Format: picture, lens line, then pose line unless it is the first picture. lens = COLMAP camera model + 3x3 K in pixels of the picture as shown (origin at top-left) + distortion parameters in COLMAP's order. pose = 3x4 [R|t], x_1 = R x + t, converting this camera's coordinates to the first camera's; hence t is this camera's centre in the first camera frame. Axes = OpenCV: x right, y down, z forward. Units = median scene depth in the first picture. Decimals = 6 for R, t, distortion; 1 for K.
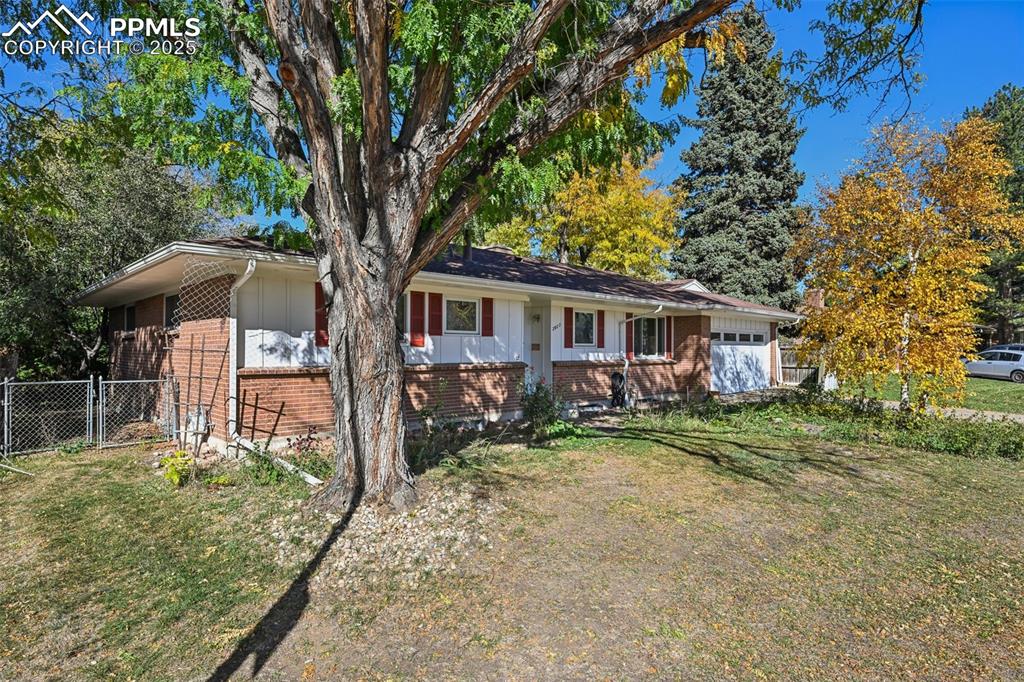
lens RADIAL K [[558.6, 0, 512.0], [0, 558.6, 341.0], [0, 0, 1]] dist [0.000790, 0.000011]
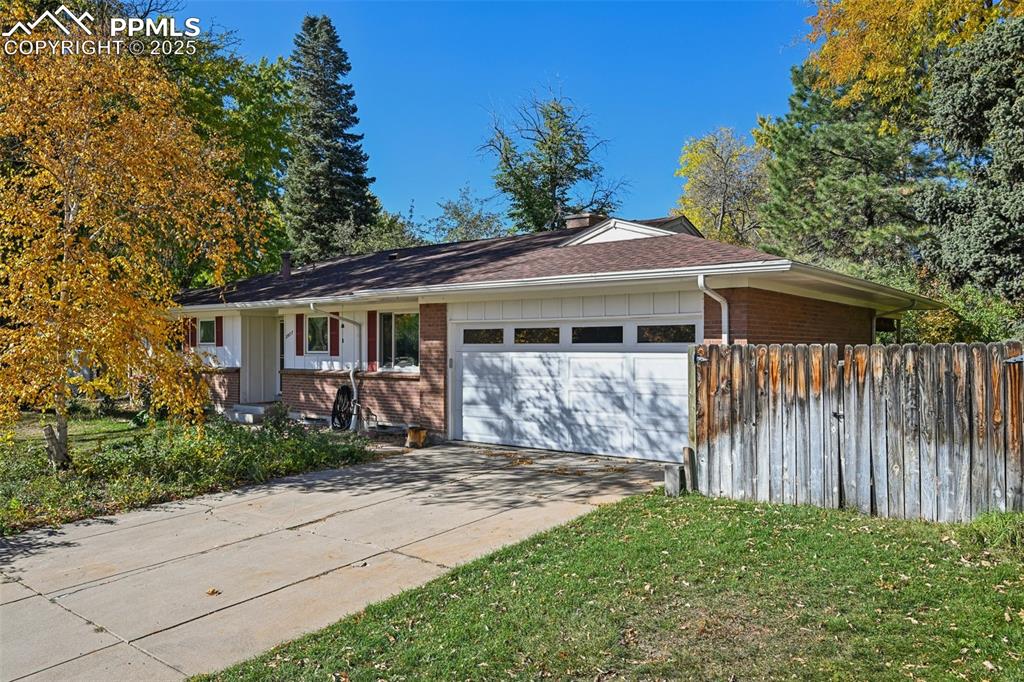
lens RADIAL K [[700.1, 0, 512.0], [0, 700.1, 341.0], [0, 0, 1]] dist [-0.001121, -0.000347]
pose [[0.121235, -0.016287, -0.992490, 1.311445], [0.013438, 0.999801, -0.014766, 0.009348], [0.992533, -0.011547, 0.121430, 1.177582]]
